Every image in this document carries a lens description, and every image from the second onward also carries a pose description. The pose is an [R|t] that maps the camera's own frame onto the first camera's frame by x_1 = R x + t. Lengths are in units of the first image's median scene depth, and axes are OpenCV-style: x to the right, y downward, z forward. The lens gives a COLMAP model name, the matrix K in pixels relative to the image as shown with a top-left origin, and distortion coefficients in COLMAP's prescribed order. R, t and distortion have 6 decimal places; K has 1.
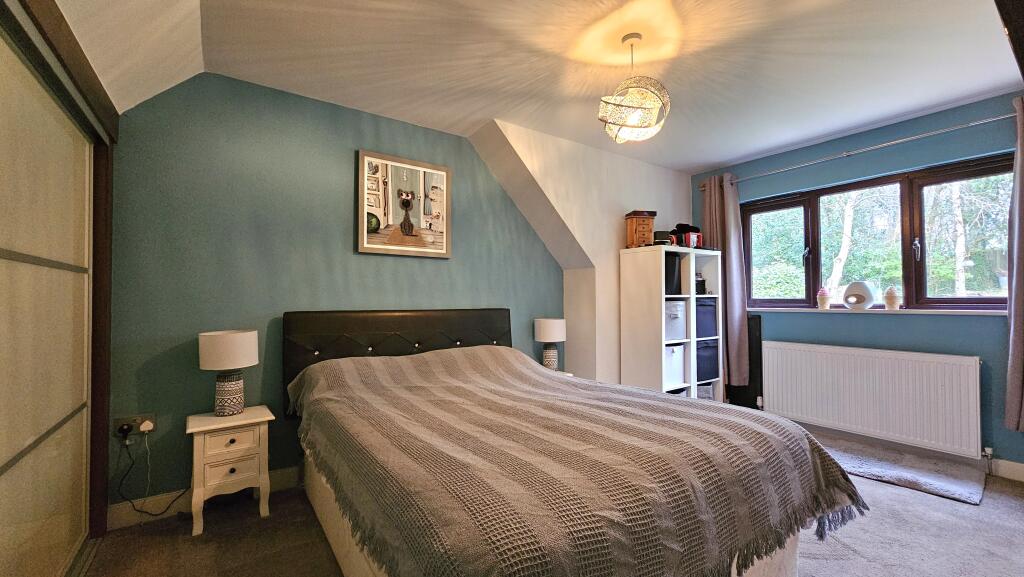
lens RADIAL K [[415.4, 0, 507.9], [0, 415.4, 290.9], [0, 0, 1]] dist [0.001180, 0.000217]
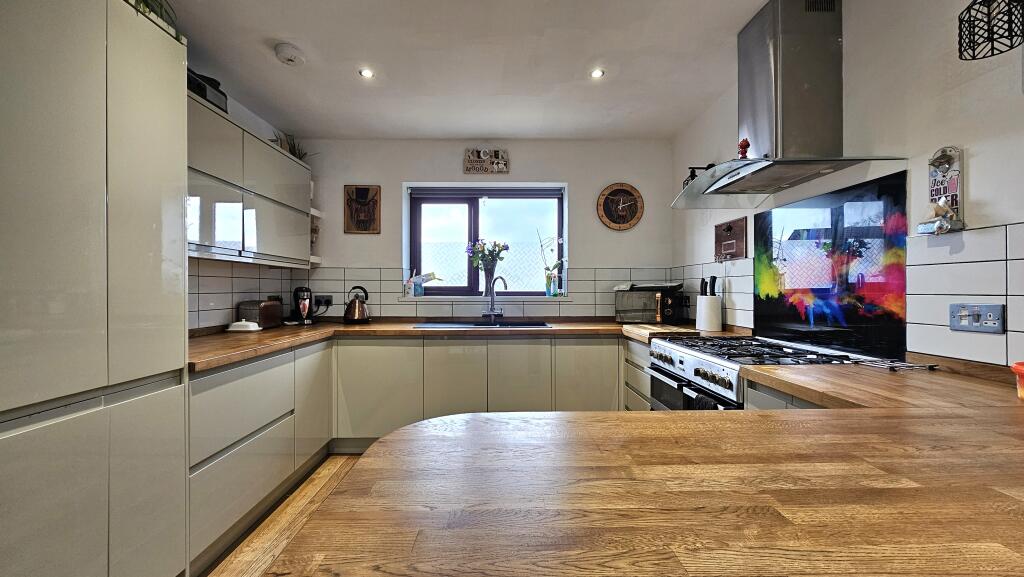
lens RADIAL K [[415.4, 0, 507.9], [0, 415.4, 290.9], [0, 0, 1]] dist [0.001180, 0.000217]
pose [[0.558855, -0.006889, 0.829237, -0.163369], [-0.013944, 0.999746, 0.017703, 0.010705], [-0.829148, -0.021457, 0.558617, 0.276838]]
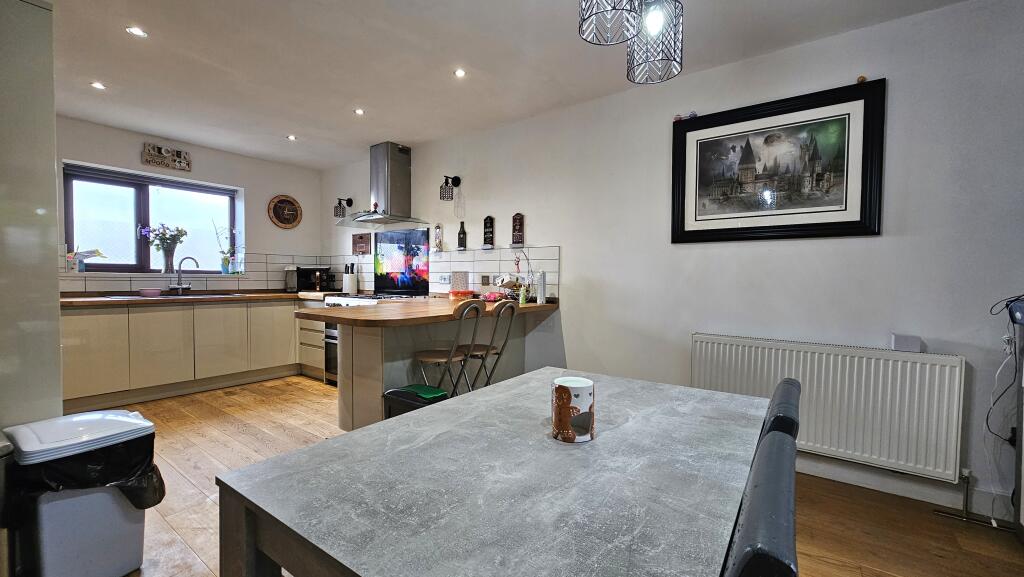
lens RADIAL K [[415.4, 0, 507.9], [0, 415.4, 290.9], [0, 0, 1]] dist [0.001180, 0.000217]
pose [[-0.315092, -0.036002, 0.948378, -0.805319], [-0.031252, 0.999132, 0.027546, 0.030250], [-0.948546, -0.020959, -0.315944, 0.339081]]
